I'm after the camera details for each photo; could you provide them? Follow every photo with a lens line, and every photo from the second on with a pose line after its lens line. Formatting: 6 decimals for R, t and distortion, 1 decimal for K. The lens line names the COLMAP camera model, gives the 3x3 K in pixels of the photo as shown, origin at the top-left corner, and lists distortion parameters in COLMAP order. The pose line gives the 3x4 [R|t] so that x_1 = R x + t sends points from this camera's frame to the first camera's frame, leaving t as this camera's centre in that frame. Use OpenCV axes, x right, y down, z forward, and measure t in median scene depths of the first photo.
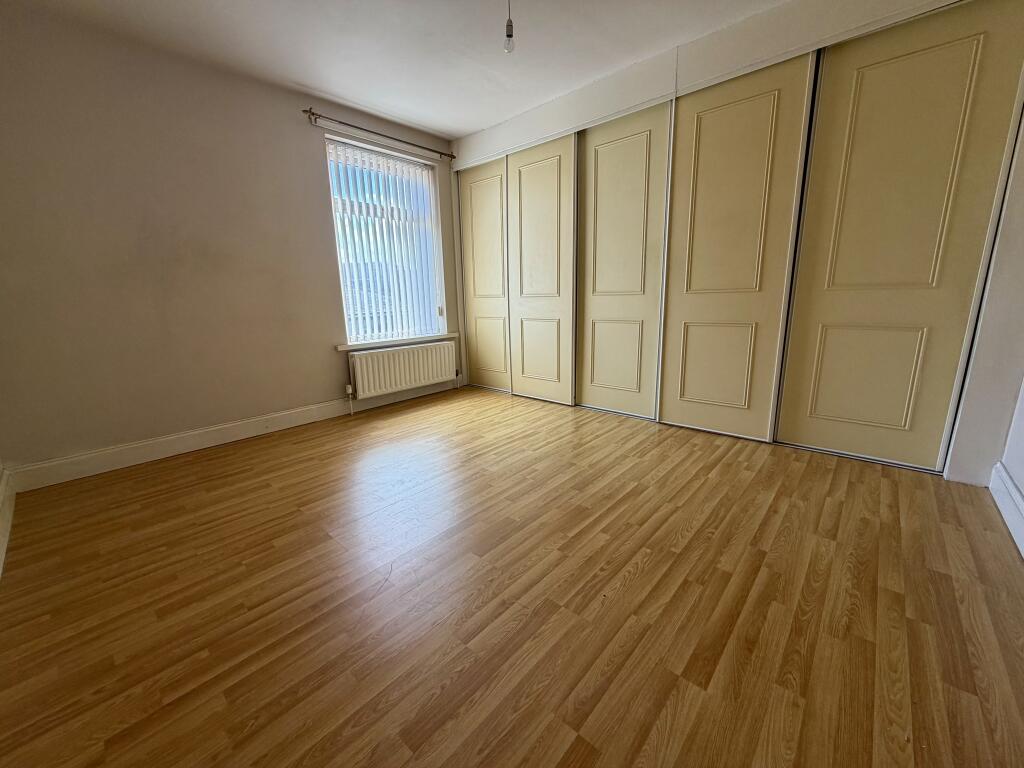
lens RADIAL K [[405.7, 0, 510.6], [0, 405.7, 378.0], [0, 0, 1]] dist [0.008446, 0.000078]
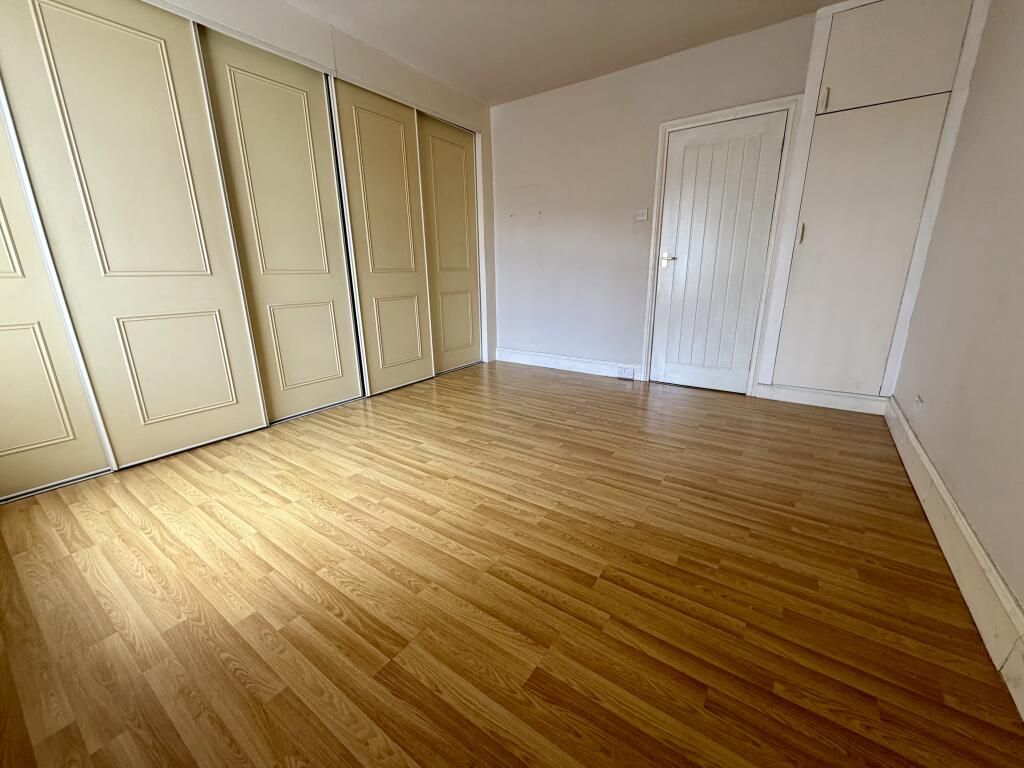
lens RADIAL K [[404.3, 0, 542.1], [0, 404.3, 381.6], [0, 0, 1]] dist [-0.002462, 0.000066]
pose [[-0.161648, -0.234850, 0.958496, -0.741617], [0.218950, 0.938528, 0.266882, -0.112223], [-0.962253, 0.253003, -0.100291, 0.762998]]
